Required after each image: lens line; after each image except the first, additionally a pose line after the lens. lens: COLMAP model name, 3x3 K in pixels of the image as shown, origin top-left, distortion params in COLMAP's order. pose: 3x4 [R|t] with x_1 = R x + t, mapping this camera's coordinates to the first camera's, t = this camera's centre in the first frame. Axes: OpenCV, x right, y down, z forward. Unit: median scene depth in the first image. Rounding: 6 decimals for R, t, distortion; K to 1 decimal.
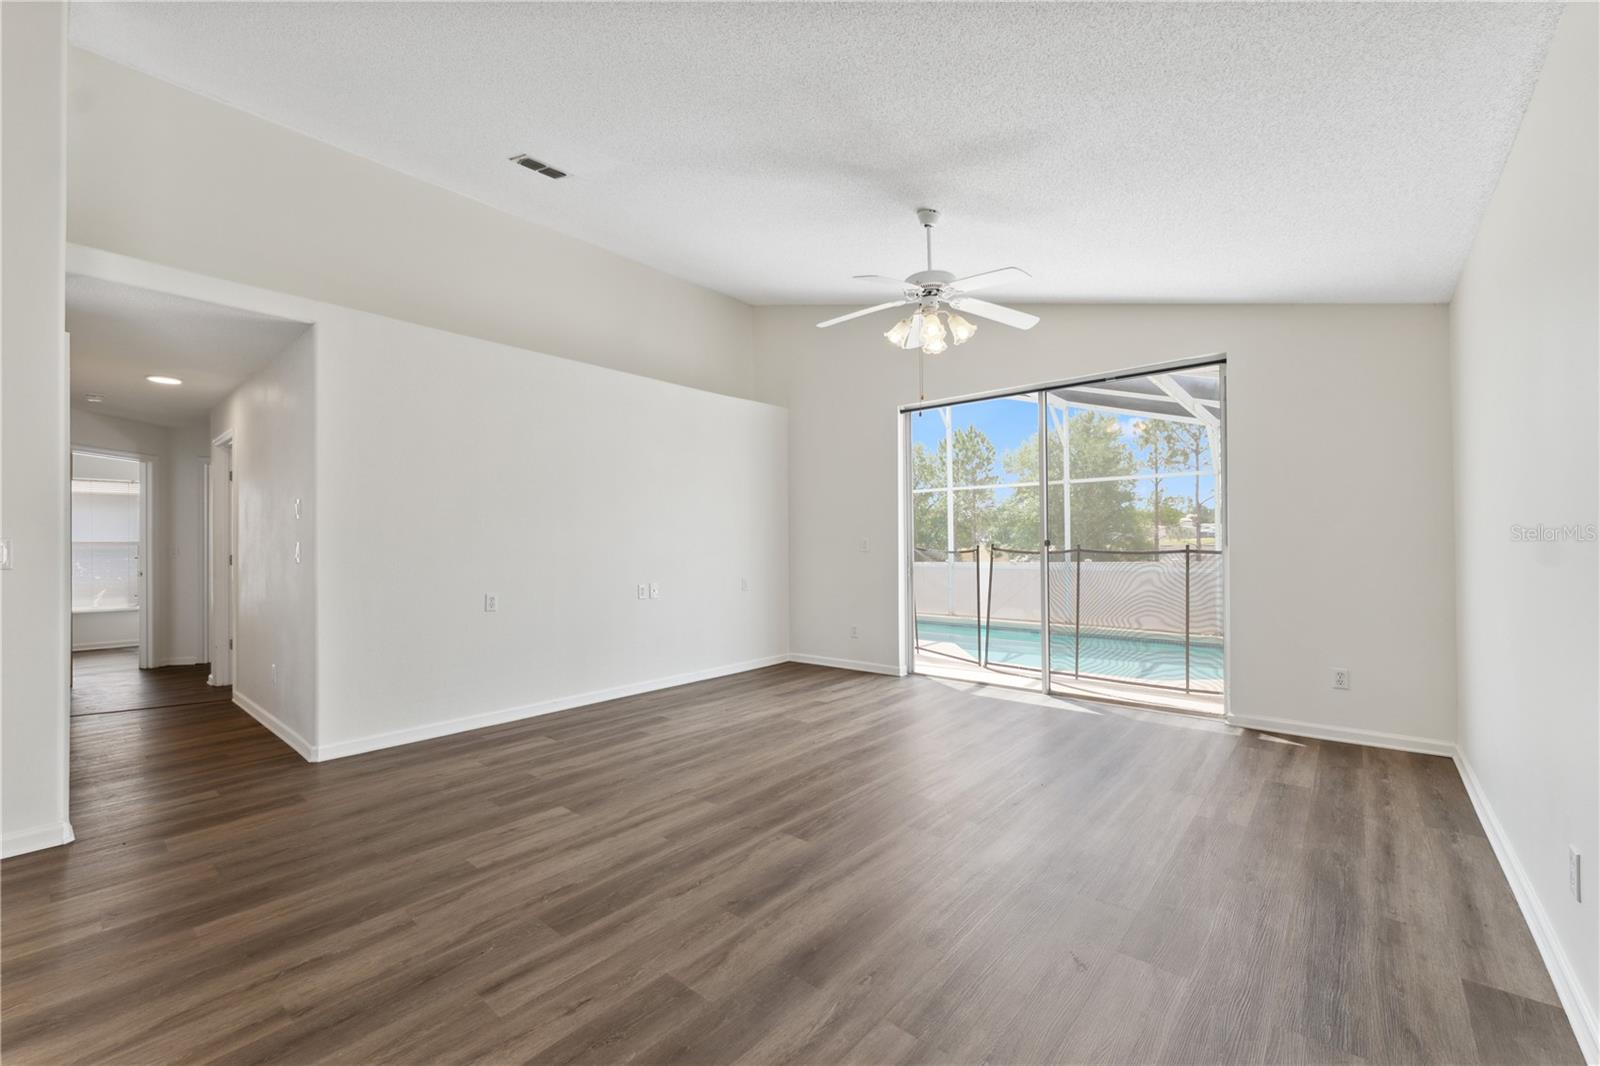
lens RADIAL K [[645.9, 0, 803.8], [0, 645.9, 547.6], [0, 0, 1]] dist [0.002101, 0.000793]
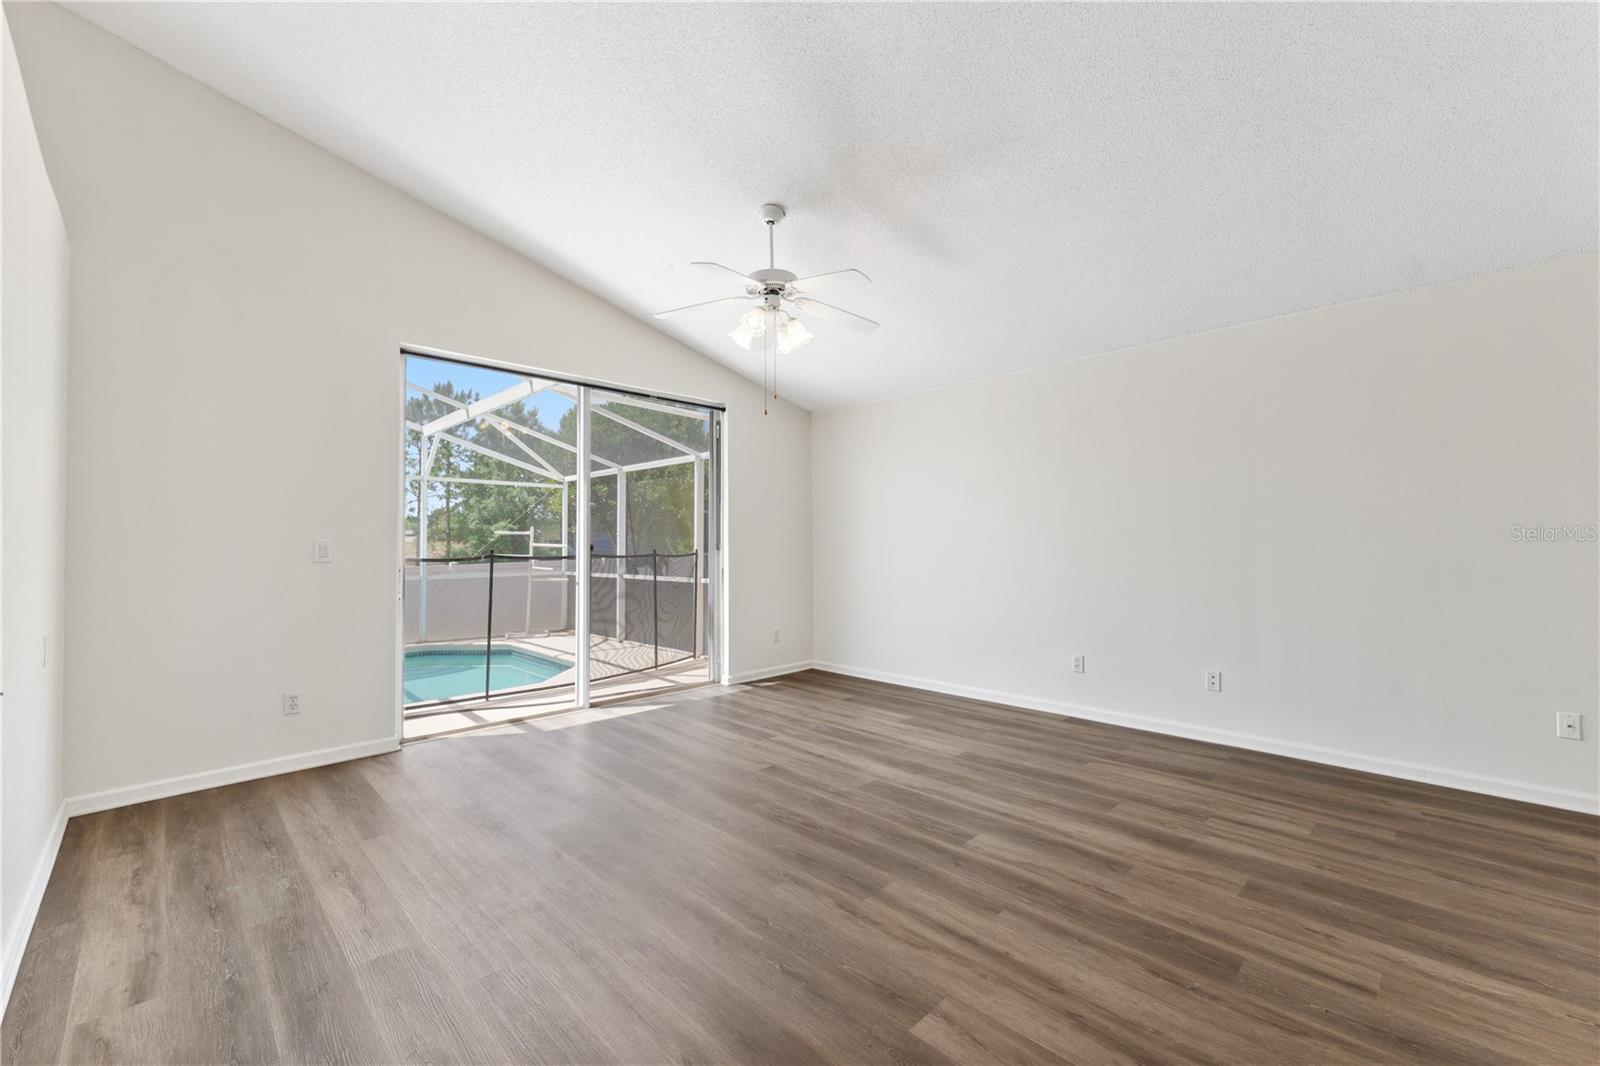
lens RADIAL K [[645.9, 0, 799.4], [0, 645.9, 530.7], [0, 0, 1]] dist [0.002101, 0.000793]
pose [[0.097859, 0.027916, 0.994809, -0.773966], [0.009859, 0.999530, -0.029018, -0.001882], [-0.995151, 0.012648, 0.097538, 0.858617]]
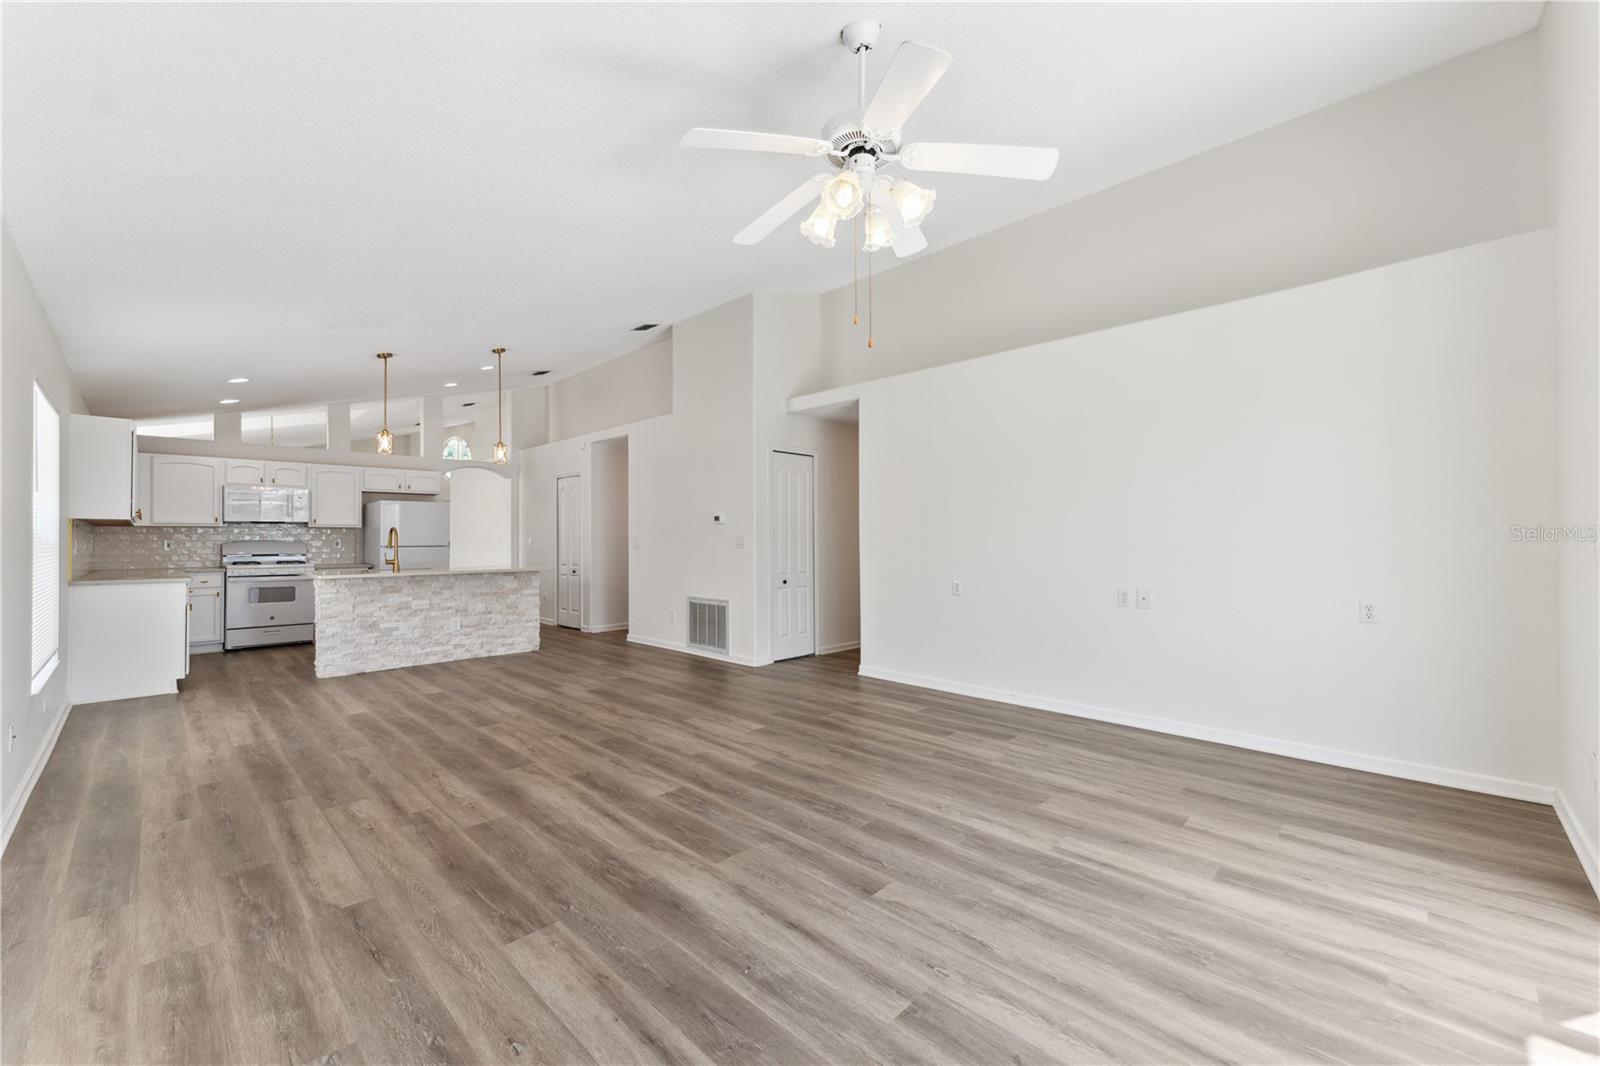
lens RADIAL K [[645.9, 0, 804.8], [0, 645.9, 531.0], [0, 0, 1]] dist [0.002101, 0.000793]
pose [[-0.072986, -0.004959, -0.997321, 0.843192], [0.000287, 0.999987, -0.004993, -0.013634], [0.997333, -0.000650, -0.072984, 0.984342]]
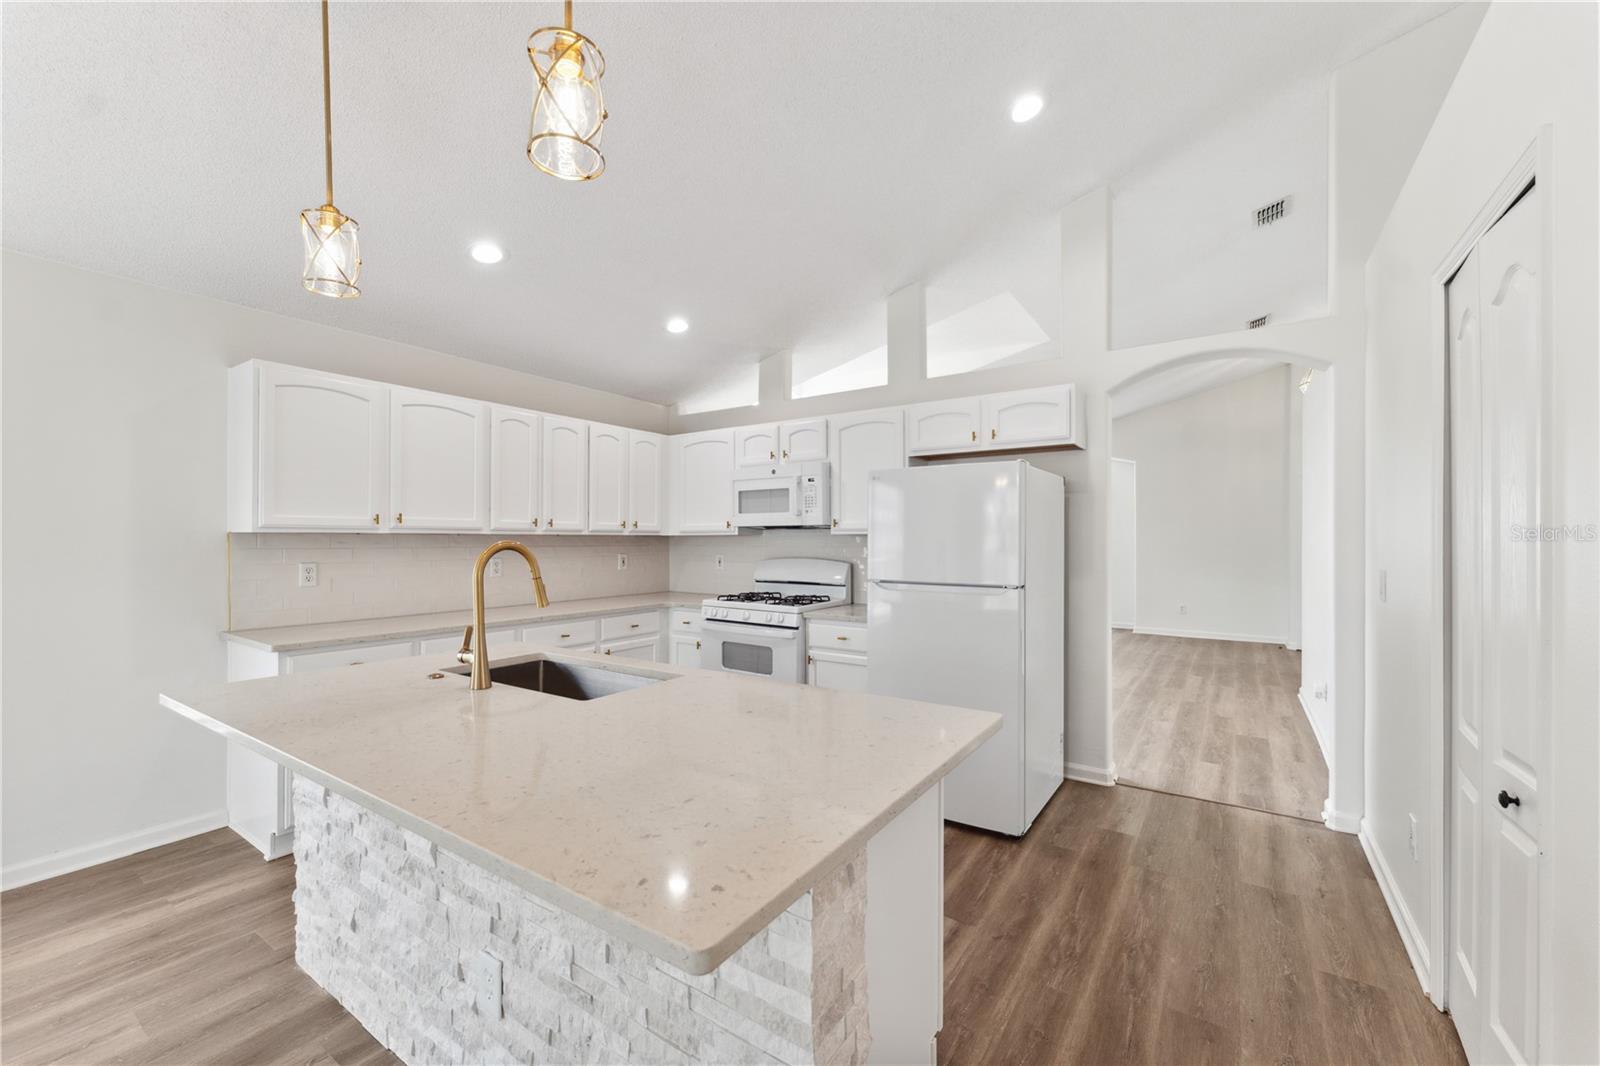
lens RADIAL K [[645.9, 0, 802.9], [0, 645.9, 540.3], [0, 0, 1]] dist [0.002101, 0.000793]
pose [[-0.993632, 0.007175, -0.112447, -1.026423], [0.006460, 0.999957, 0.006717, -0.035799], [0.112491, 0.005948, -0.993635, 0.296198]]
